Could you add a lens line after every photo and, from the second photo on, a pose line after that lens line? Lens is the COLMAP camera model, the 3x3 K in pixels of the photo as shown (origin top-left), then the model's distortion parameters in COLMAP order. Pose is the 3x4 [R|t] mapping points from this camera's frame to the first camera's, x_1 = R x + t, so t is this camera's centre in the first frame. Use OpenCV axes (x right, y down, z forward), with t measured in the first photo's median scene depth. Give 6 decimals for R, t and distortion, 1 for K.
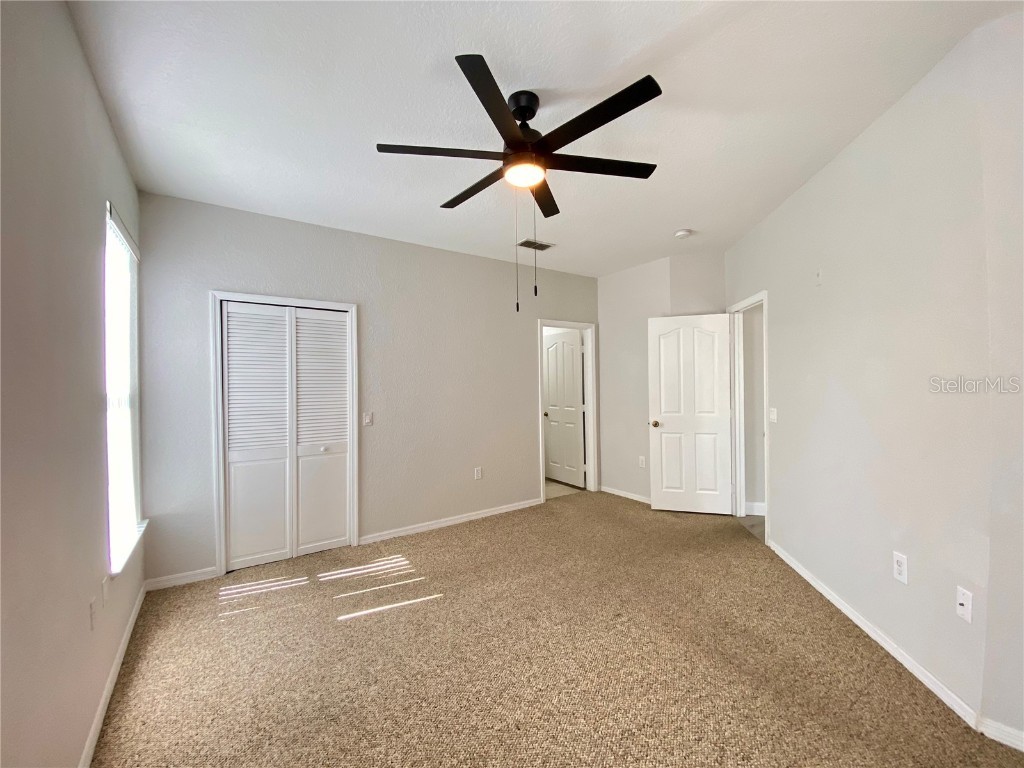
lens RADIAL K [[422.1, 0, 512.0], [0, 422.1, 384.0], [0, 0, 1]] dist [-0.000415, -0.000030]
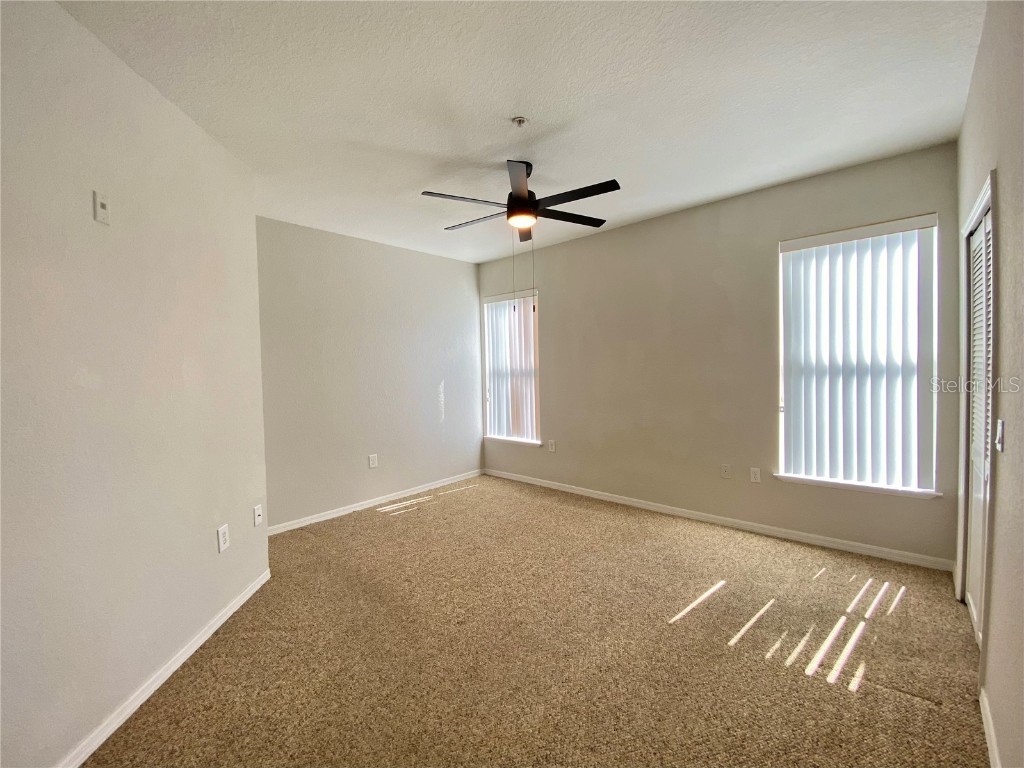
lens RADIAL K [[422.1, 0, 512.0], [0, 422.1, 384.0], [0, 0, 1]] dist [-0.000415, -0.000030]
pose [[-0.974820, 0.041644, -0.219071, 0.271904], [0.035409, 0.998850, 0.032312, 0.004702], [0.220165, 0.023741, -0.975174, 1.613179]]
